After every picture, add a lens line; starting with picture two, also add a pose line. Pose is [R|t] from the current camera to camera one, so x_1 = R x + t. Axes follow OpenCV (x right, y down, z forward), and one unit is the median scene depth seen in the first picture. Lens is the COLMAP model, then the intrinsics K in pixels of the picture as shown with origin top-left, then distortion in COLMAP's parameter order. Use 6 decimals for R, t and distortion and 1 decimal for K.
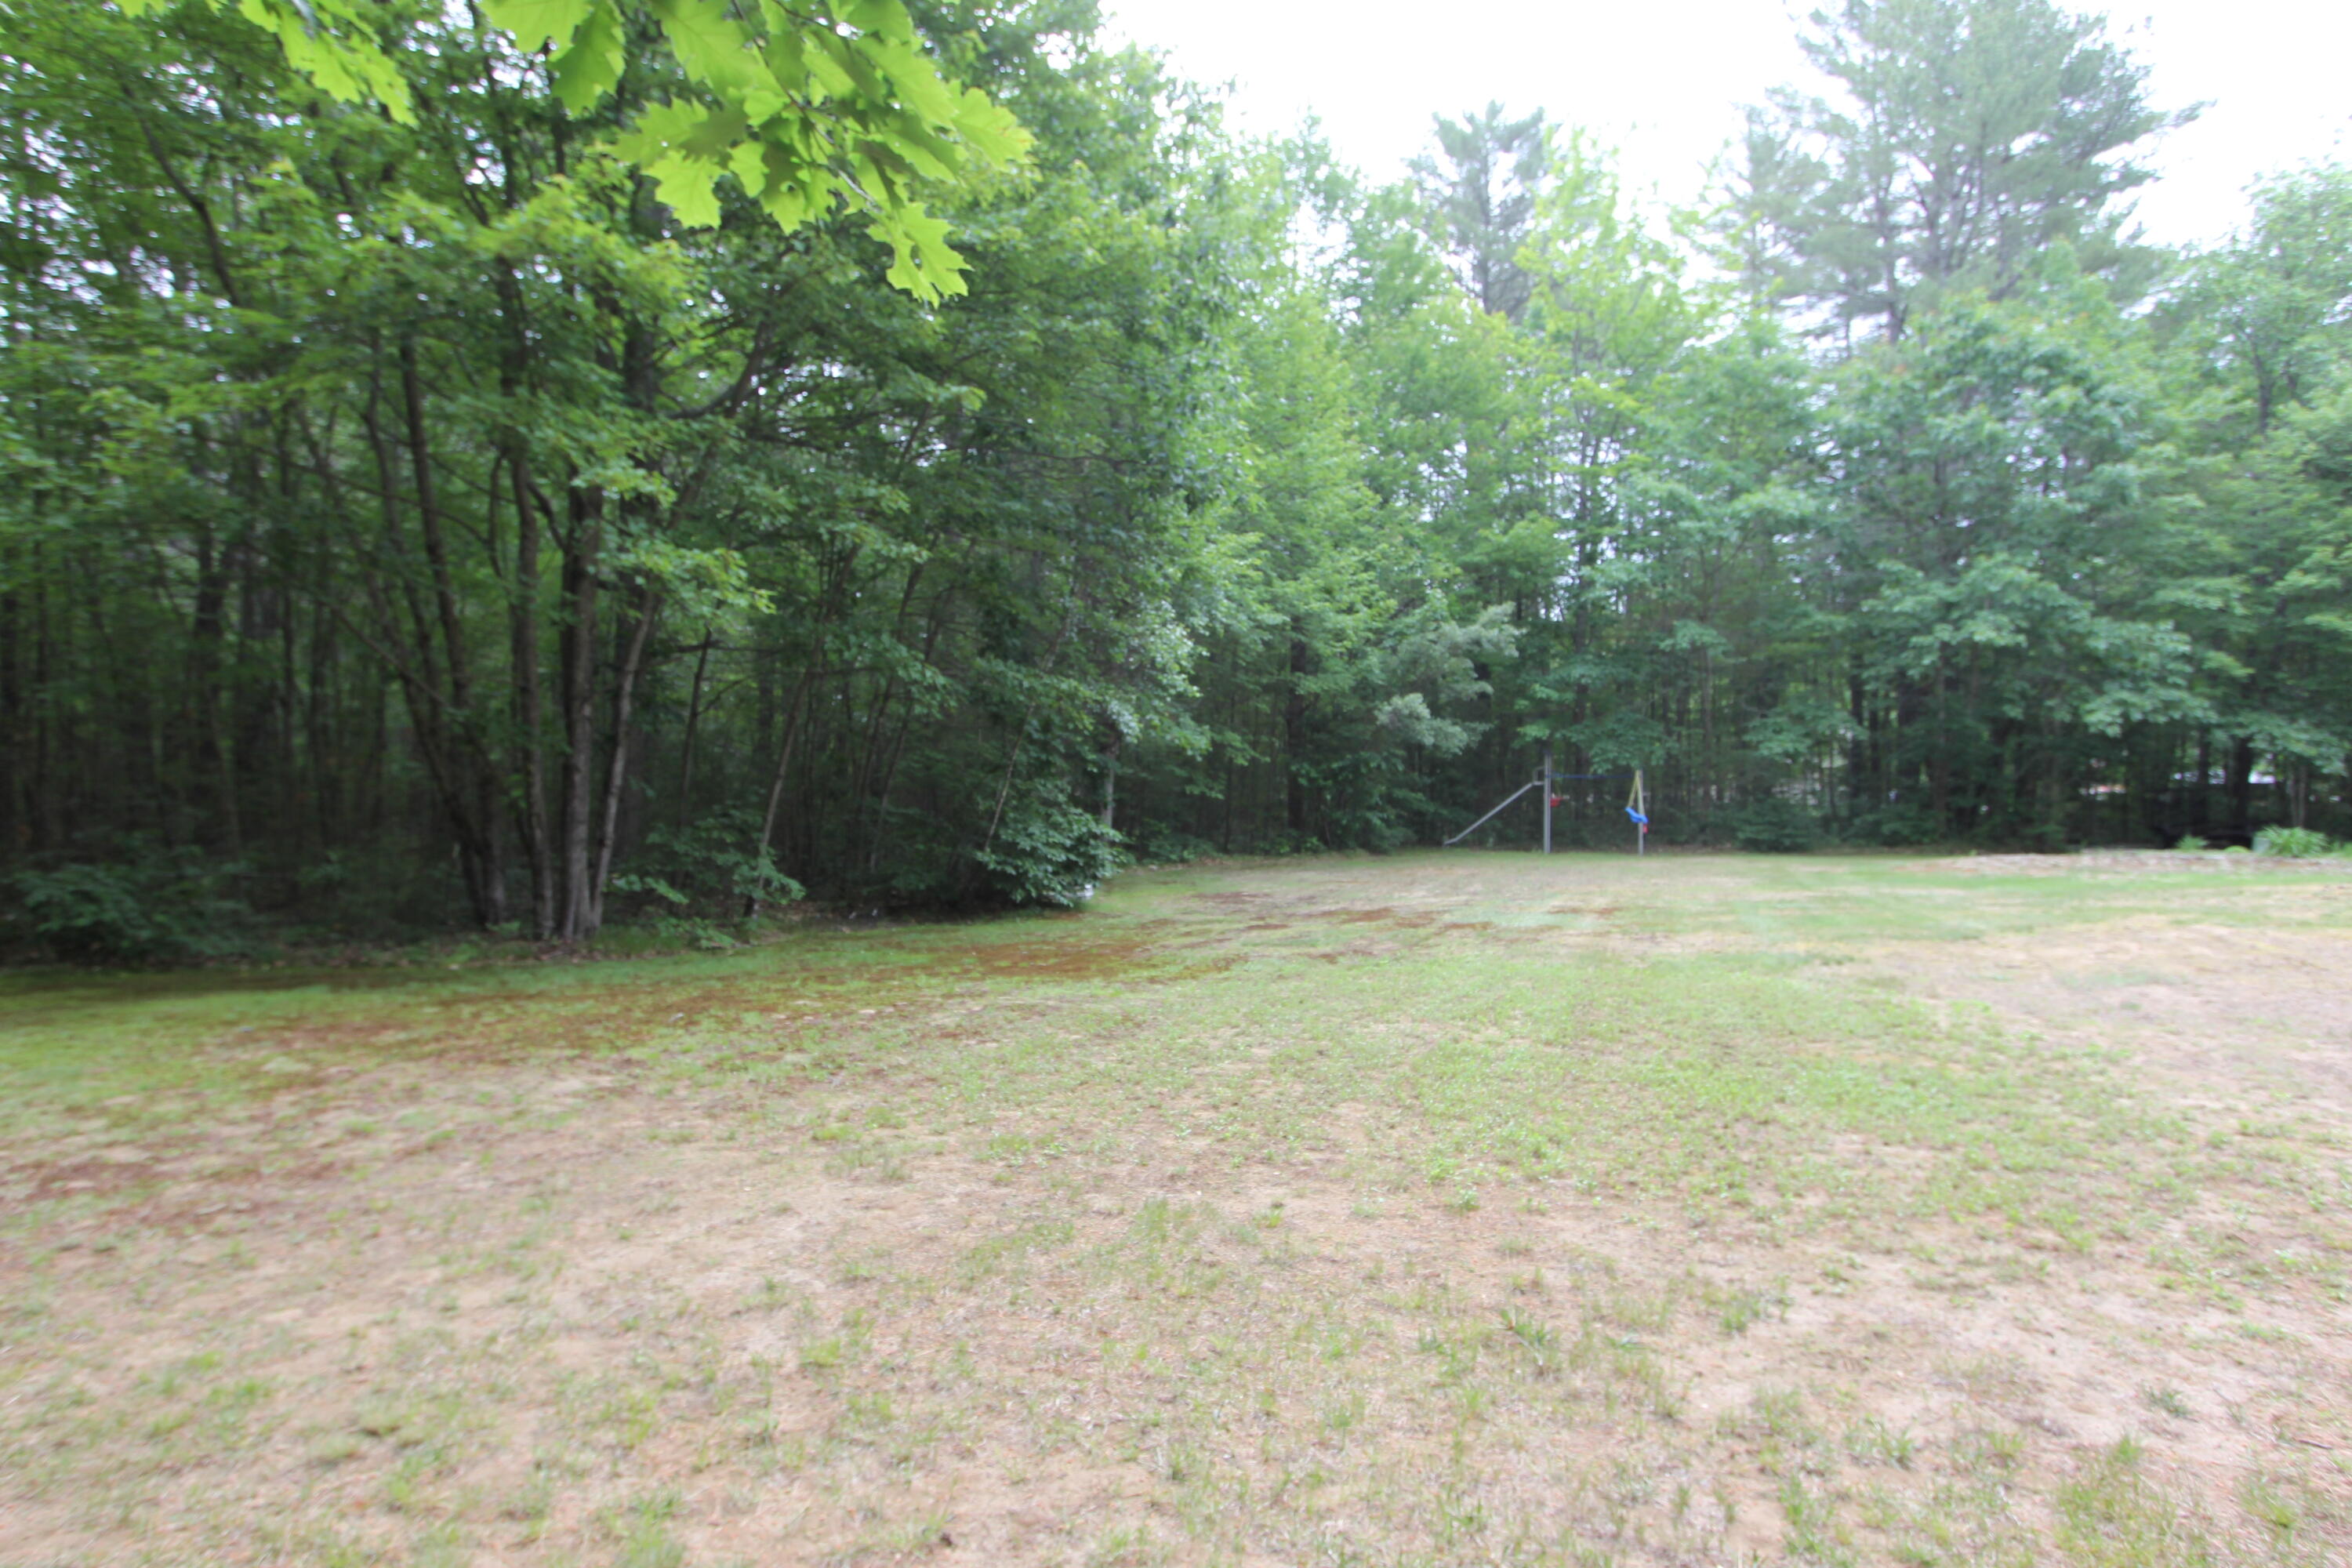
lens RADIAL K [[1343.4, 0, 1176.7], [0, 1343.4, 778.4], [0, 0, 1]] dist [0.007375, 0.002224]
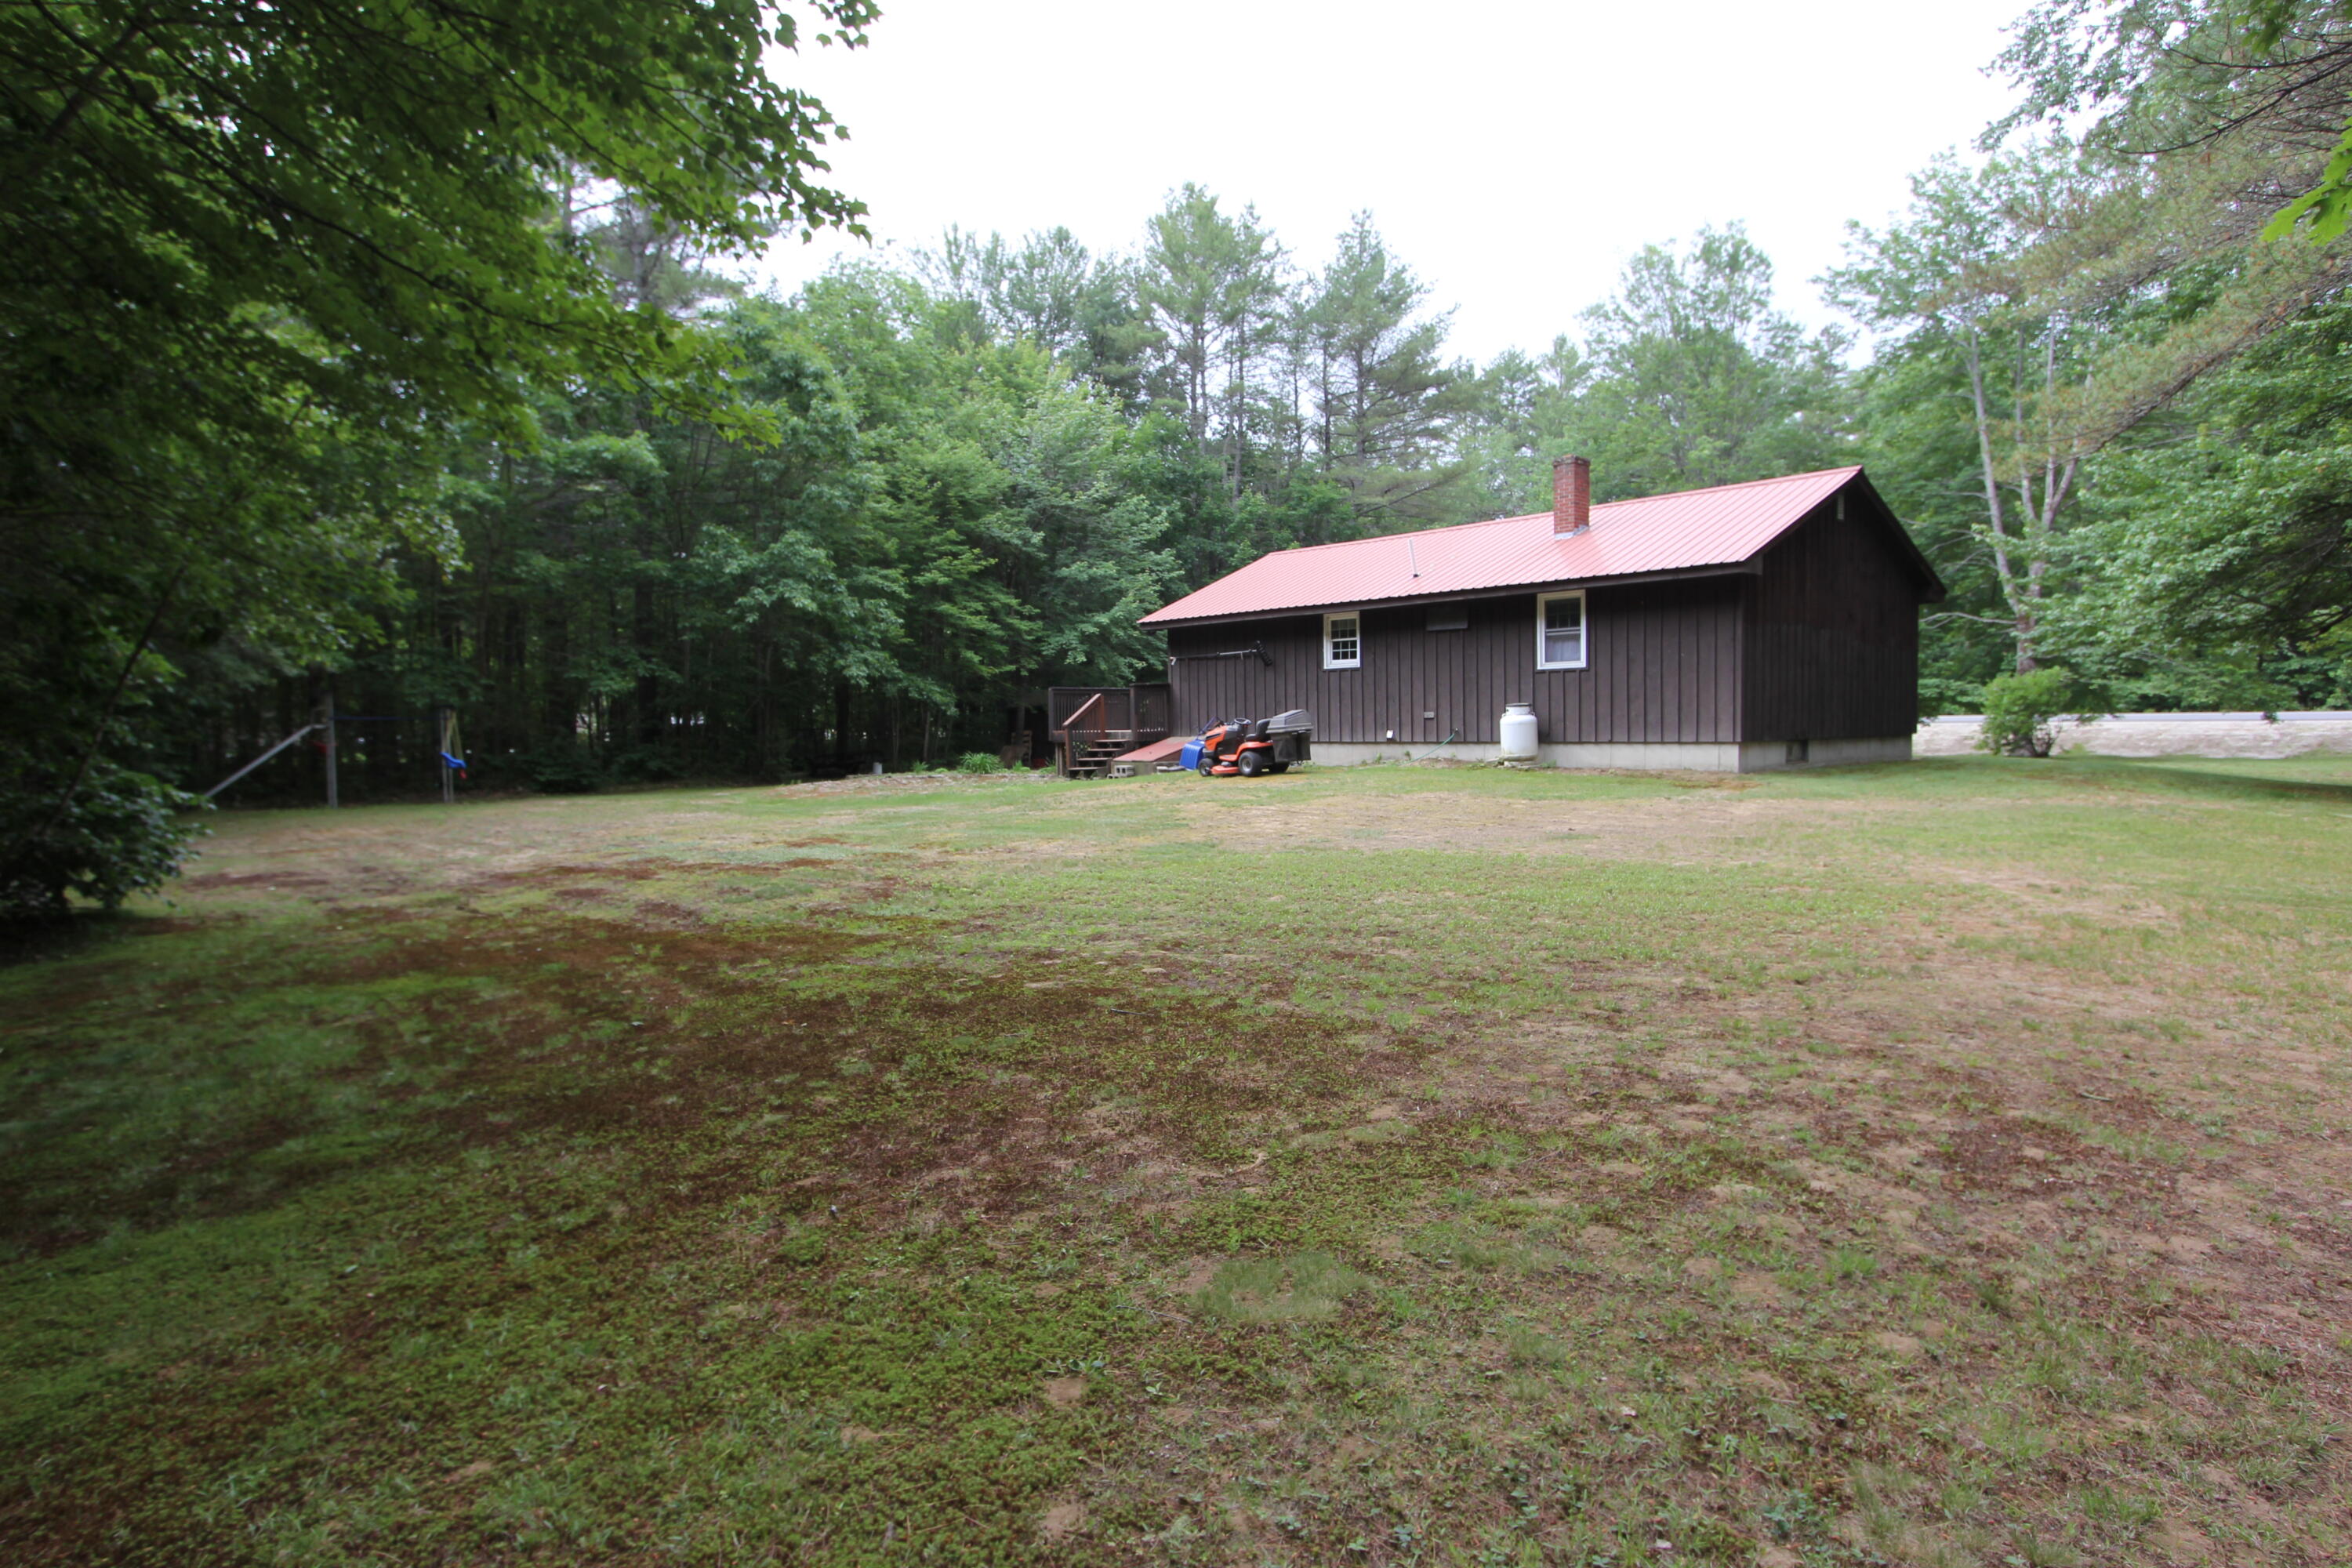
lens RADIAL K [[1343.4, 0, 1185.0], [0, 1343.4, 780.8], [0, 0, 1]] dist [0.007375, 0.002224]
pose [[0.416924, -0.045405, 0.907806, -0.341599], [0.005039, 0.998852, 0.047644, -0.001084], [-0.908927, -0.015290, 0.416674, 0.173372]]
